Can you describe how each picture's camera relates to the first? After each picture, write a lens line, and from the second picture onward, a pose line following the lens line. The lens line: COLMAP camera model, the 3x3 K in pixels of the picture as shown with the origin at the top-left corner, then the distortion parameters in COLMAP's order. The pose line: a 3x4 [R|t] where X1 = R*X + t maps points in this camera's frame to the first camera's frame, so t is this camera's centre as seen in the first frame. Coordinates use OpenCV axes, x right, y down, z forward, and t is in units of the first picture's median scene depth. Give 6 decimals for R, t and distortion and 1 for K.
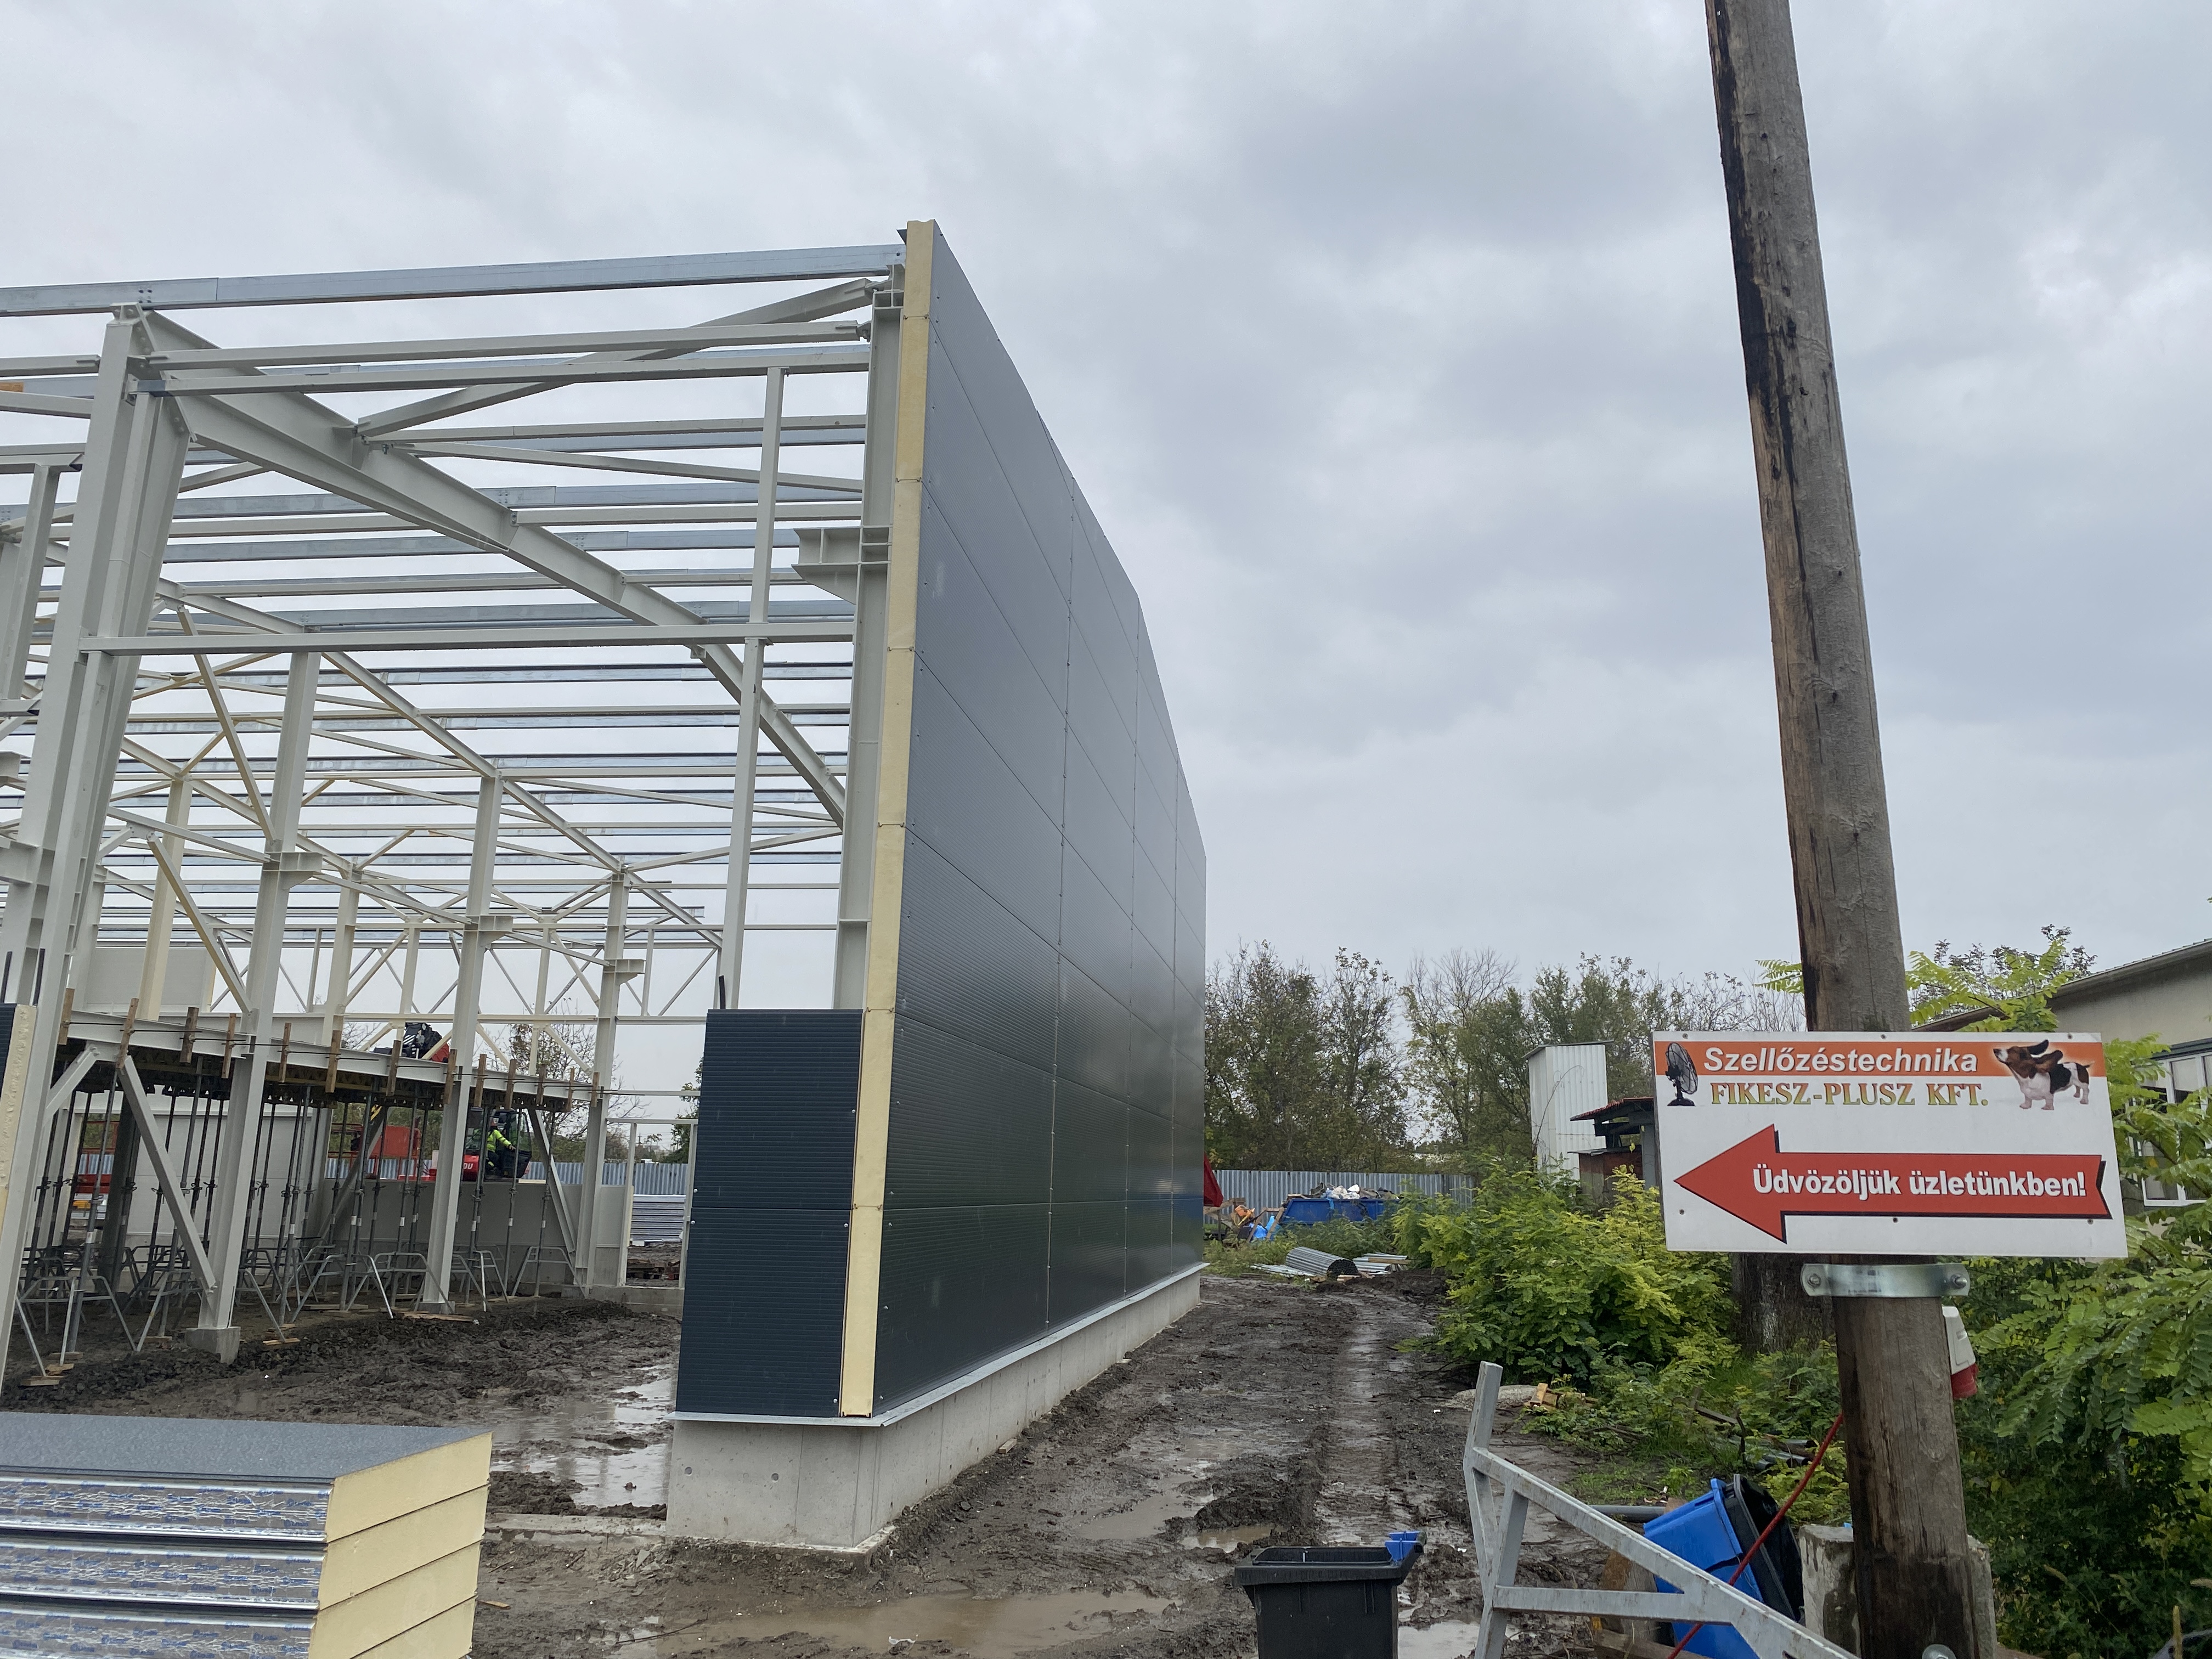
lens RADIAL K [[1663.9, 0, 1106.0], [0, 1663.9, 829.5], [0, 0, 1]] dist [0.029656, -0.002277]
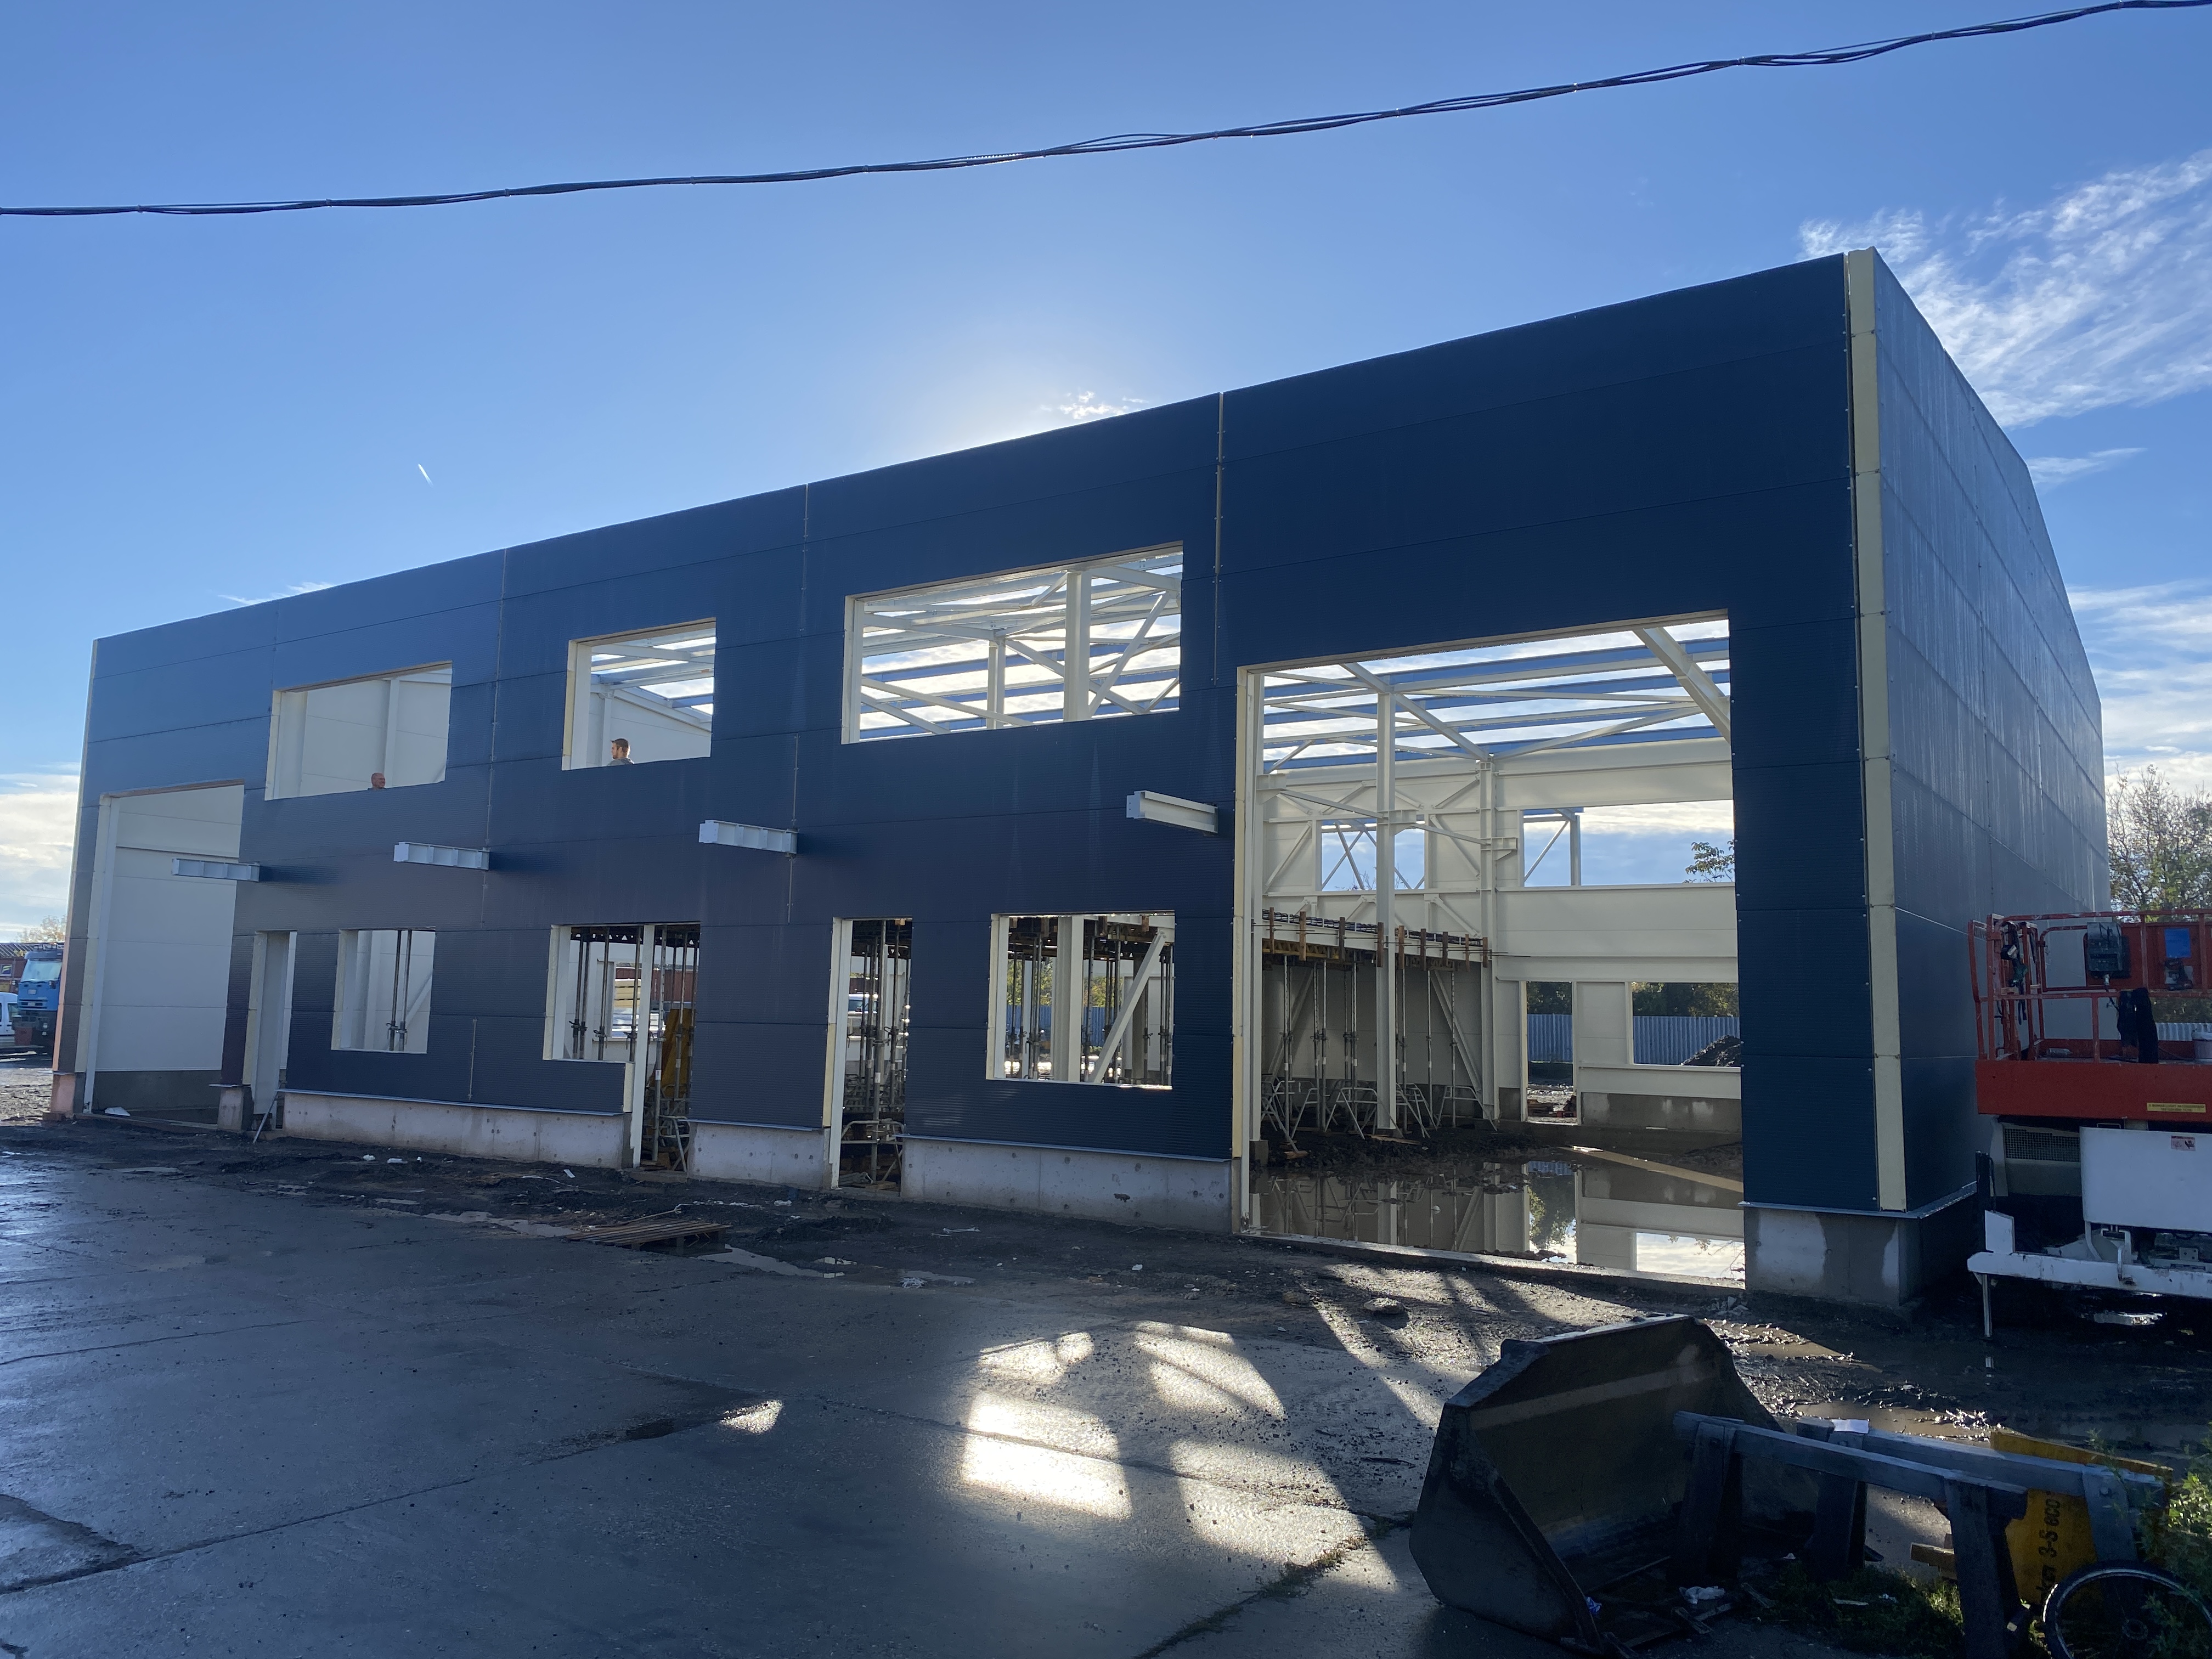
lens RADIAL K [[1663.9, 0, 1106.0], [0, 1663.9, 829.5], [0, 0, 1]] dist [0.029656, -0.002277]
pose [[0.896716, -0.050832, -0.439678, -0.038102], [0.089579, 0.993668, 0.067816, -0.034876], [0.433447, -0.100197, 0.895592, -0.156026]]
